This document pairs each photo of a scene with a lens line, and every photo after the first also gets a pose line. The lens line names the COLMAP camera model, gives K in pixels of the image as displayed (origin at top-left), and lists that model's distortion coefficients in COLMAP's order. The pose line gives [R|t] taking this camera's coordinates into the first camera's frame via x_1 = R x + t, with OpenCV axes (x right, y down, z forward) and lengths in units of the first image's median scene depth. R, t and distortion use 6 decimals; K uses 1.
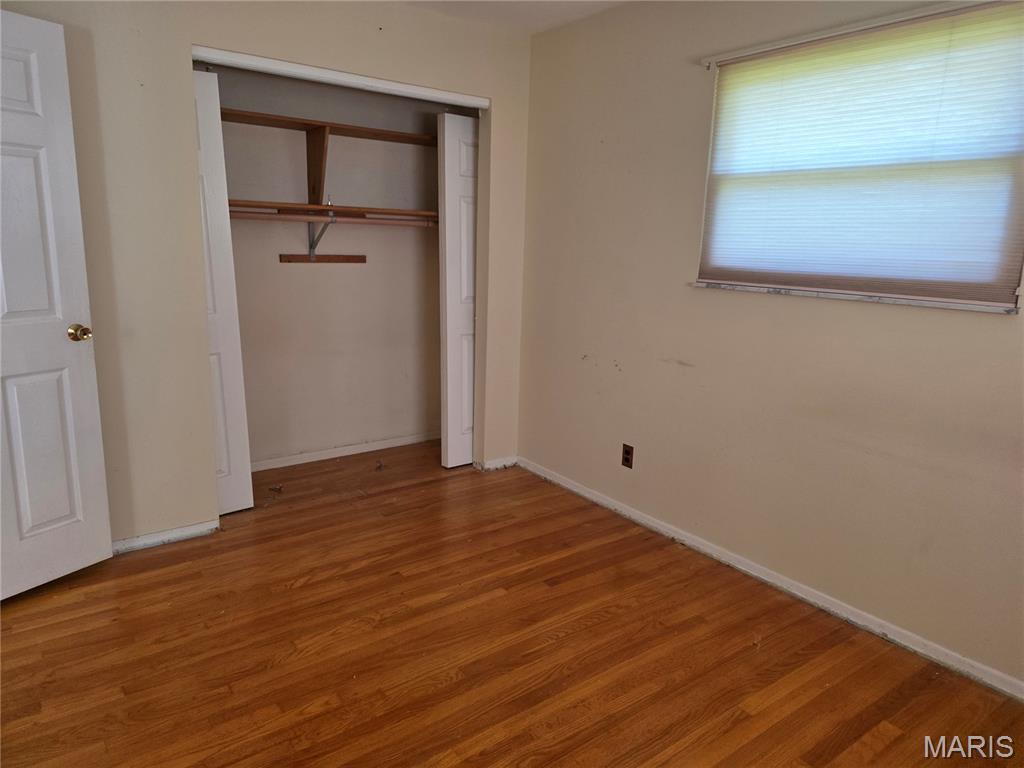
lens RADIAL K [[692.8, 0, 512.0], [0, 692.8, 384.0], [0, 0, 1]] dist [0.046633, -0.002068]
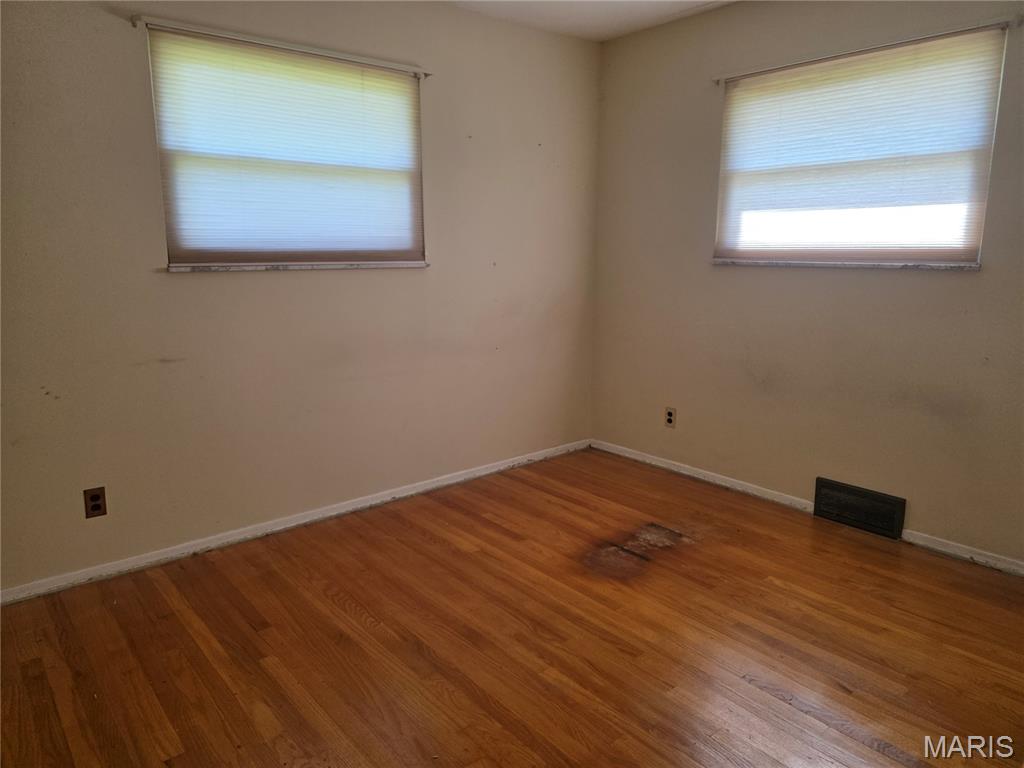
lens RADIAL K [[692.8, 0, 512.0], [0, 692.8, 384.0], [0, 0, 1]] dist [0.046633, -0.002068]
pose [[-0.057619, -0.224258, 0.972825, -0.754432], [0.208998, 0.950142, 0.231408, -0.133649], [-0.976217, 0.216652, -0.007877, 0.670837]]
